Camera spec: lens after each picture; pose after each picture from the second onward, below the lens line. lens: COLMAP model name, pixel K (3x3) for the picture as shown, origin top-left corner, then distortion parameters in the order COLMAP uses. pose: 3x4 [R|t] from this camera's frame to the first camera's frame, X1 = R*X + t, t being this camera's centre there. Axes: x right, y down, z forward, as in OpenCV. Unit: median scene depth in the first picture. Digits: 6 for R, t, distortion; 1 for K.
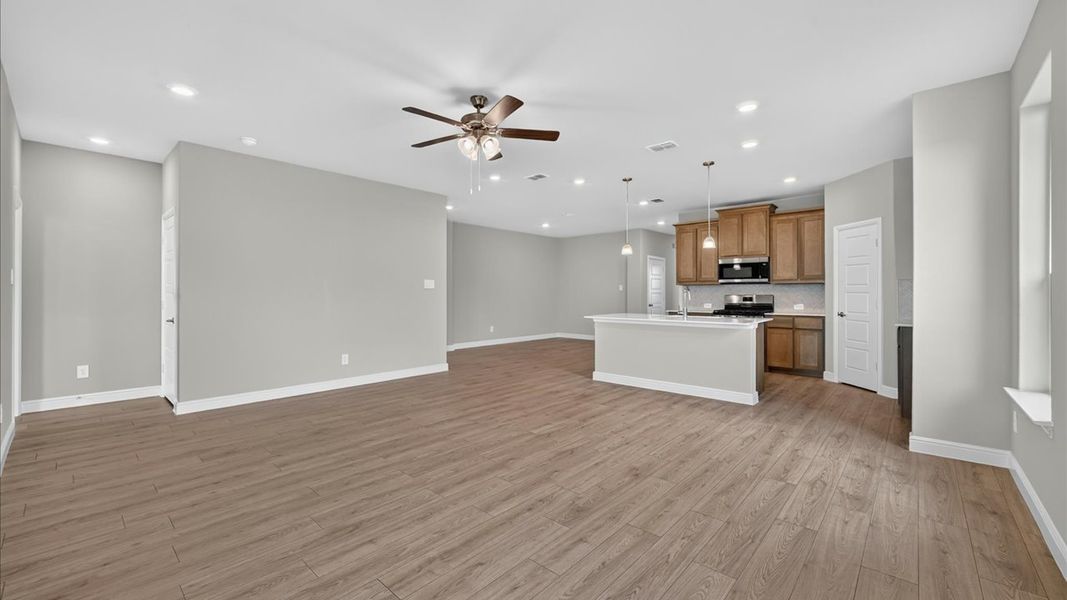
lens RADIAL K [[419.6, 0, 532.1], [0, 419.6, 297.1], [0, 0, 1]] dist [-0.002110, -0.000031]
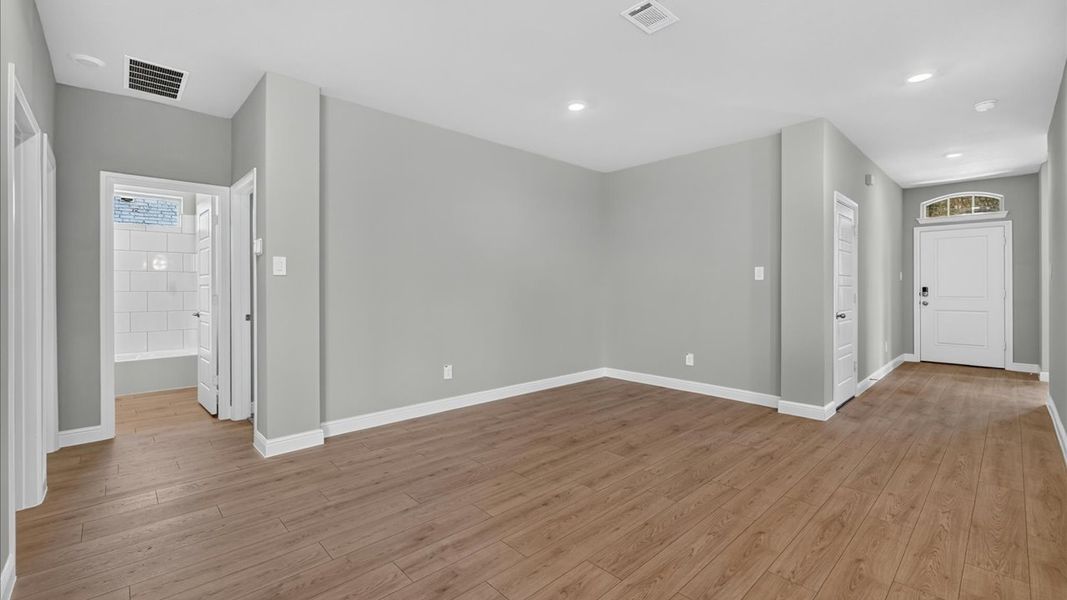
lens RADIAL K [[447.1, 0, 531.6], [0, 447.1, 286.8], [0, 0, 1]] dist [-0.001117, 0.000049]
pose [[0.996951, -0.000690, -0.078026, 0.034421], [-0.000185, 0.999937, -0.011216, -0.006093], [0.078029, 0.011196, 0.996888, 0.878231]]
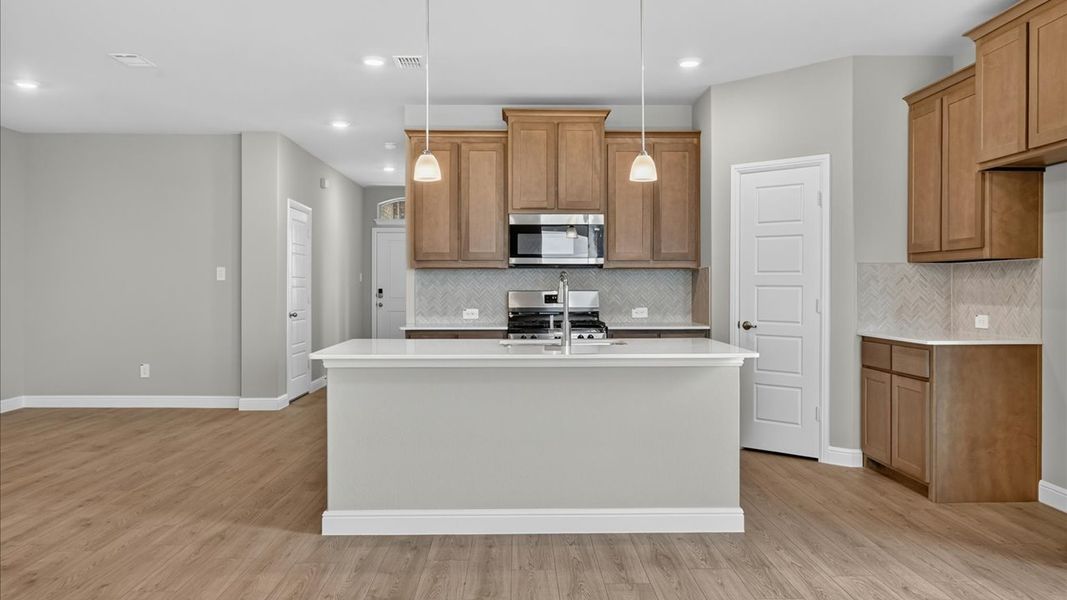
lens RADIAL K [[803.3, 0, 533.5], [0, 803.3, 300.0], [0, 0, 1]] dist [-0.013157, -0.007180]
pose [[0.723867, -0.008070, 0.689893, -0.169266], [0.005083, 0.999967, 0.006364, -0.000322], [-0.689921, -0.001100, 0.723884, 0.374689]]
